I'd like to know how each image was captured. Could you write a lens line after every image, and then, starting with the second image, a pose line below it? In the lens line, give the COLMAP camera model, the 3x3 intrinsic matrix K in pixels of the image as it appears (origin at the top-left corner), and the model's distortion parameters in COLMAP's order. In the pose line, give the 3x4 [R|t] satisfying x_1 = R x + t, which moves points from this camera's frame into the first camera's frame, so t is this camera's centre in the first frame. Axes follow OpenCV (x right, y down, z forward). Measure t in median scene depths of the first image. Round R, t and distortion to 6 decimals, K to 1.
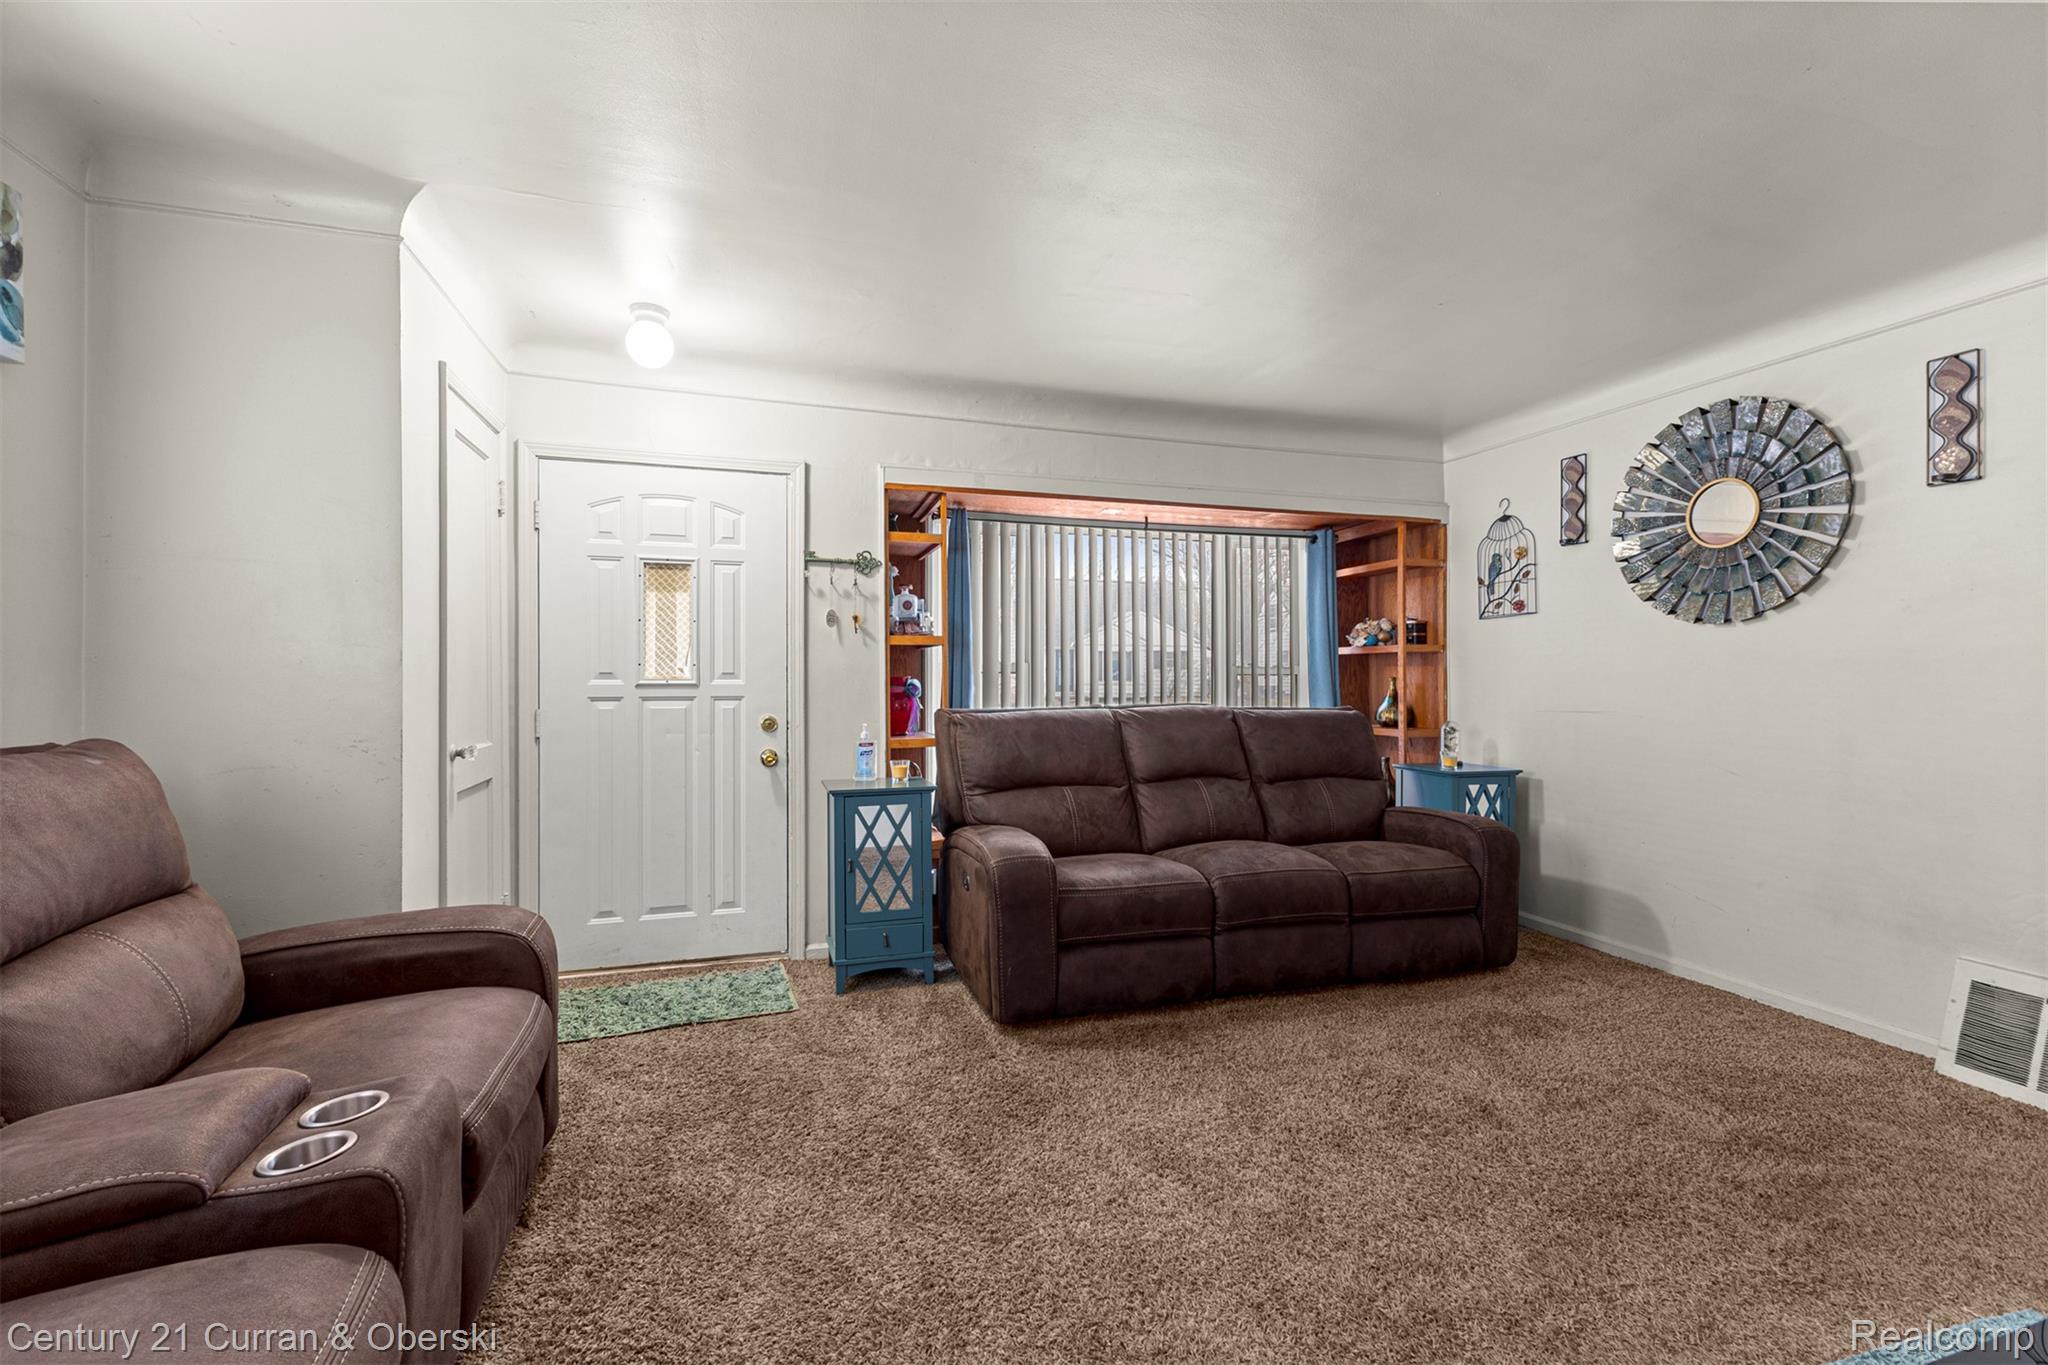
lens RADIAL K [[883.2, 0, 1022.6], [0, 883.2, 678.5], [0, 0, 1]] dist [0.006822, 0.000100]
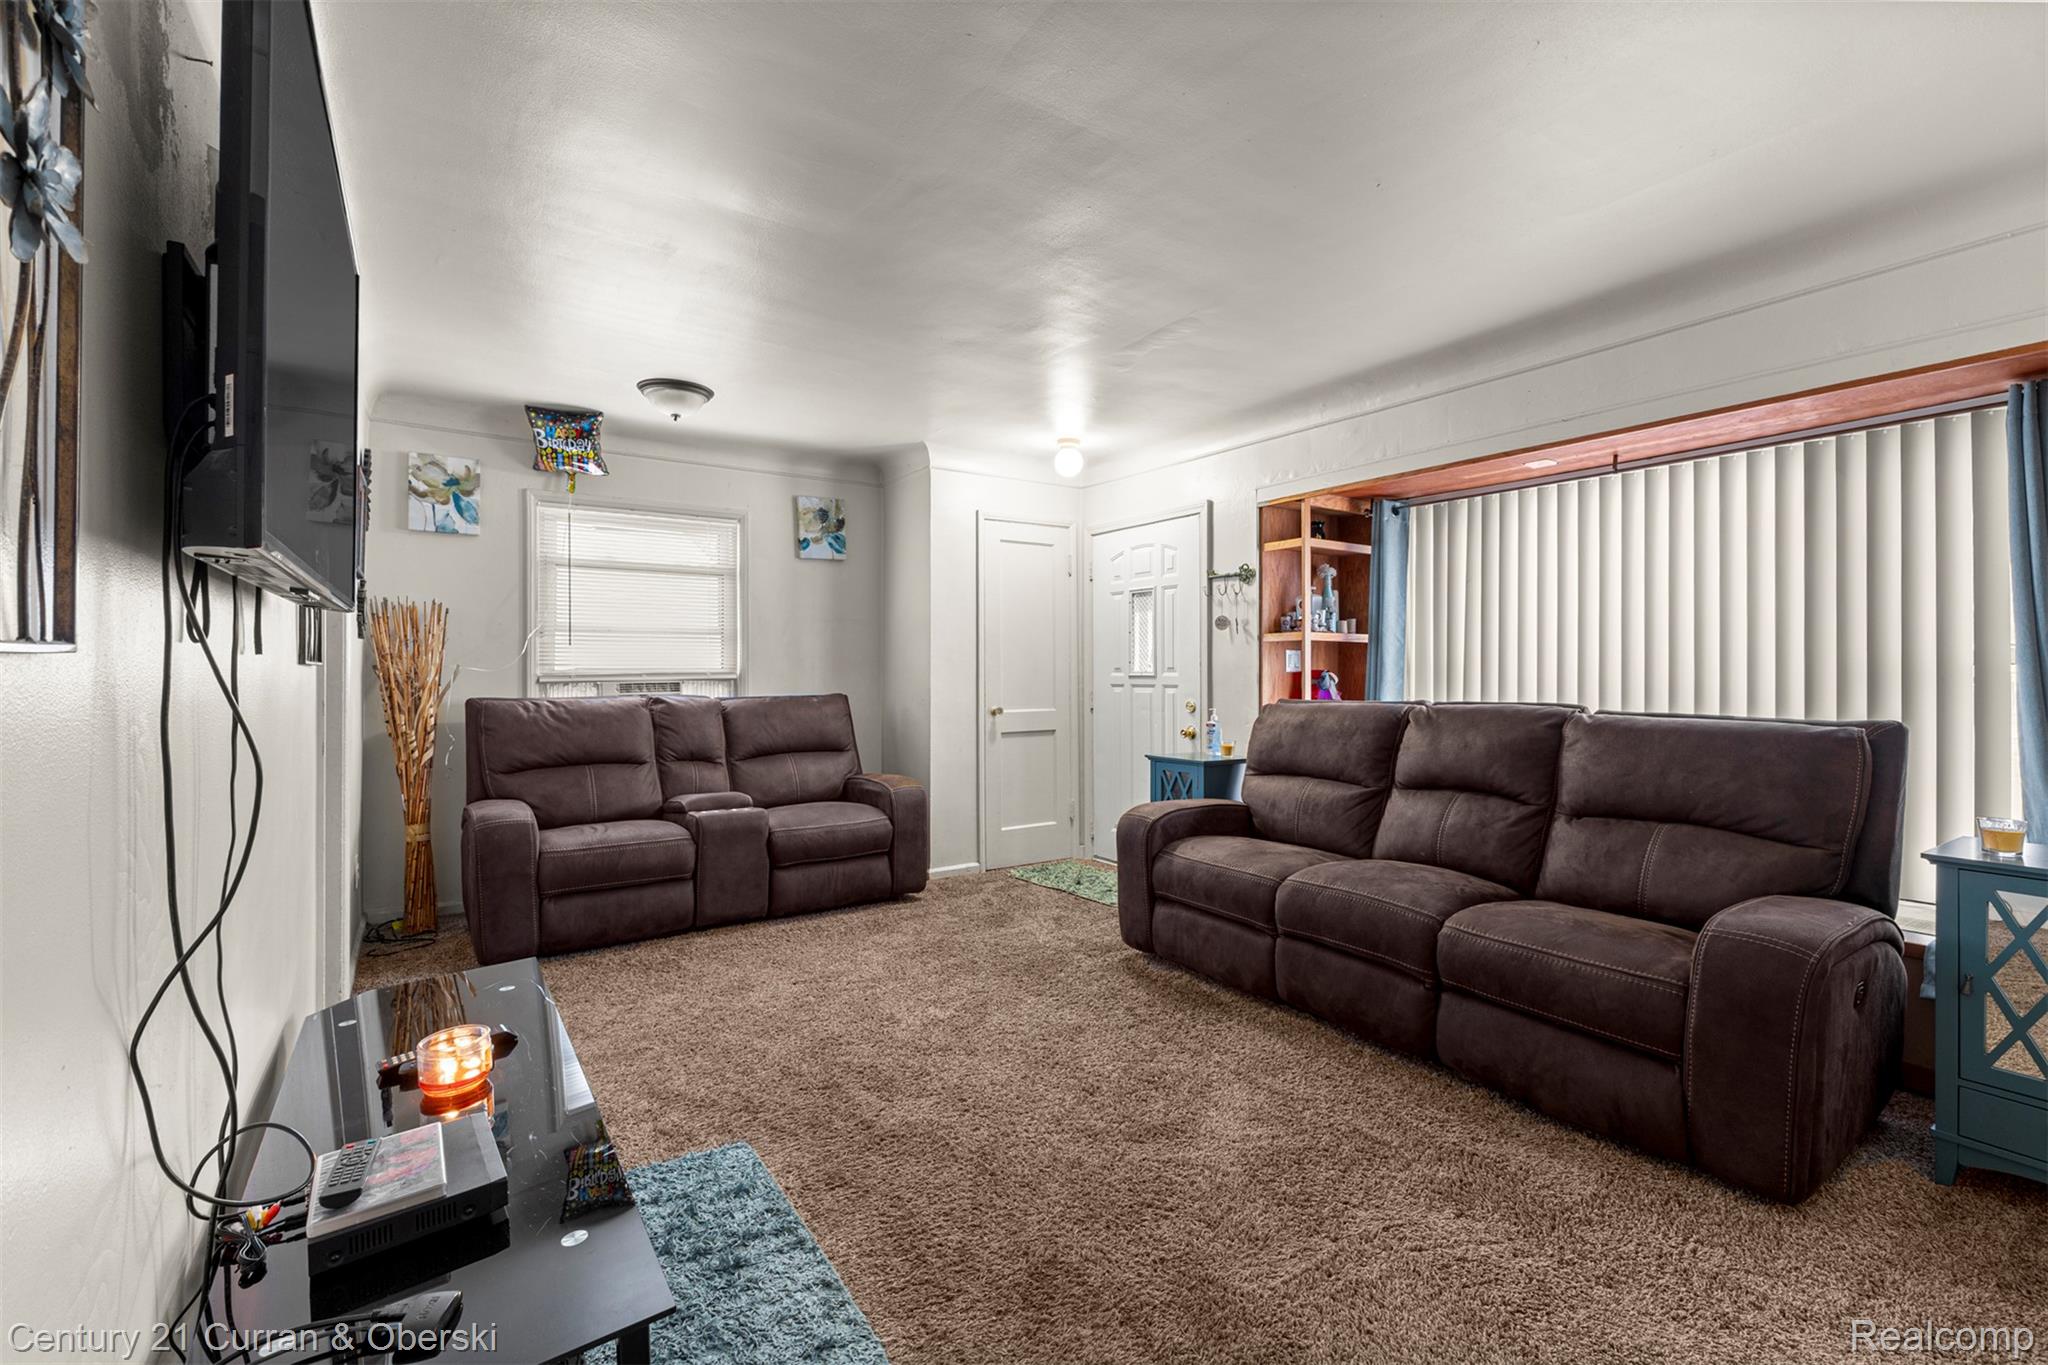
lens RADIAL K [[883.2, 0, 1014.9], [0, 883.2, 667.8], [0, 0, 1]] dist [0.006822, 0.000100]
pose [[0.277866, -0.006306, -0.960599, 0.889070], [-0.000785, 0.999977, -0.006792, 0.003506], [0.960619, 0.002641, 0.277855, 0.382922]]
